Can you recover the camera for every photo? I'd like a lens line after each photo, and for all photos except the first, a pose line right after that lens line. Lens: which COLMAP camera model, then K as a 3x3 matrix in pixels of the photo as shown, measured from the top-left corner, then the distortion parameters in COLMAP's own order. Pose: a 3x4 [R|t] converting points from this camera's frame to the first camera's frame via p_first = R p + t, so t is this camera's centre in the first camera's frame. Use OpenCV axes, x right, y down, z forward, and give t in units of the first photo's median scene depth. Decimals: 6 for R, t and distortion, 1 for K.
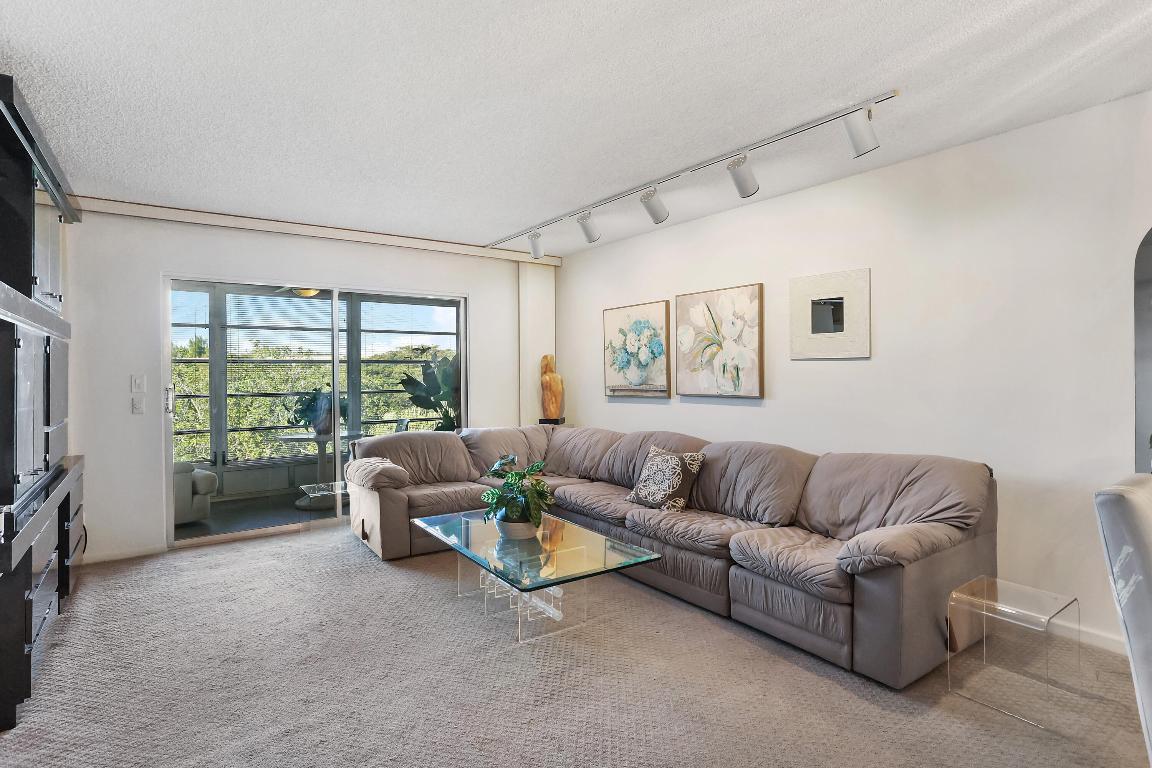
lens RADIAL K [[561.4, 0, 570.6], [0, 561.4, 377.4], [0, 0, 1]] dist [-0.017403, 0.000544]
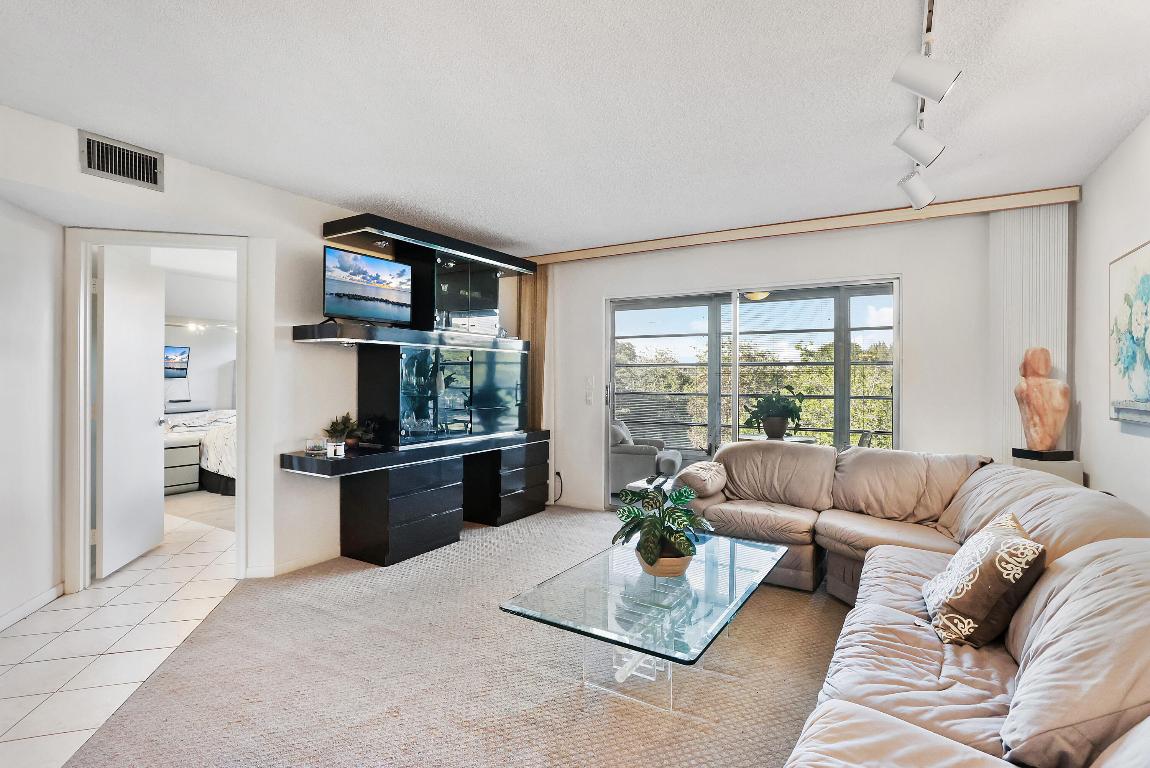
lens RADIAL K [[560.4, 0, 569.6], [0, 560.4, 377.4], [0, 0, 1]] dist [-0.017403, 0.000544]
pose [[0.386492, 0.006314, -0.922271, 0.385637], [-0.006176, 0.999972, 0.004258, -0.007782], [0.922272, 0.004050, 0.386520, 0.330272]]
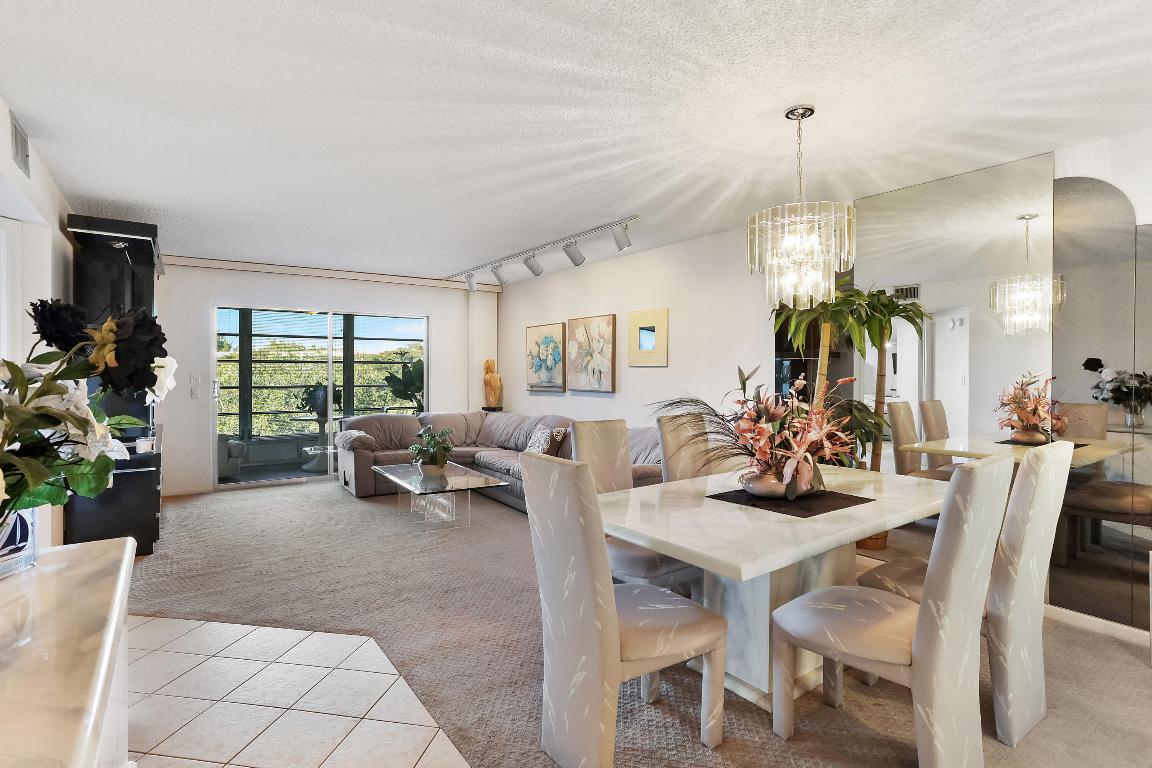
lens RADIAL K [[561.4, 0, 570.6], [0, 561.4, 377.4], [0, 0, 1]] dist [-0.017403, 0.000544]
pose [[0.999654, 0.011646, -0.023581, 0.216308], [-0.011542, 0.999923, 0.004547, -0.006725], [0.023632, -0.004274, 0.999712, -0.387529]]
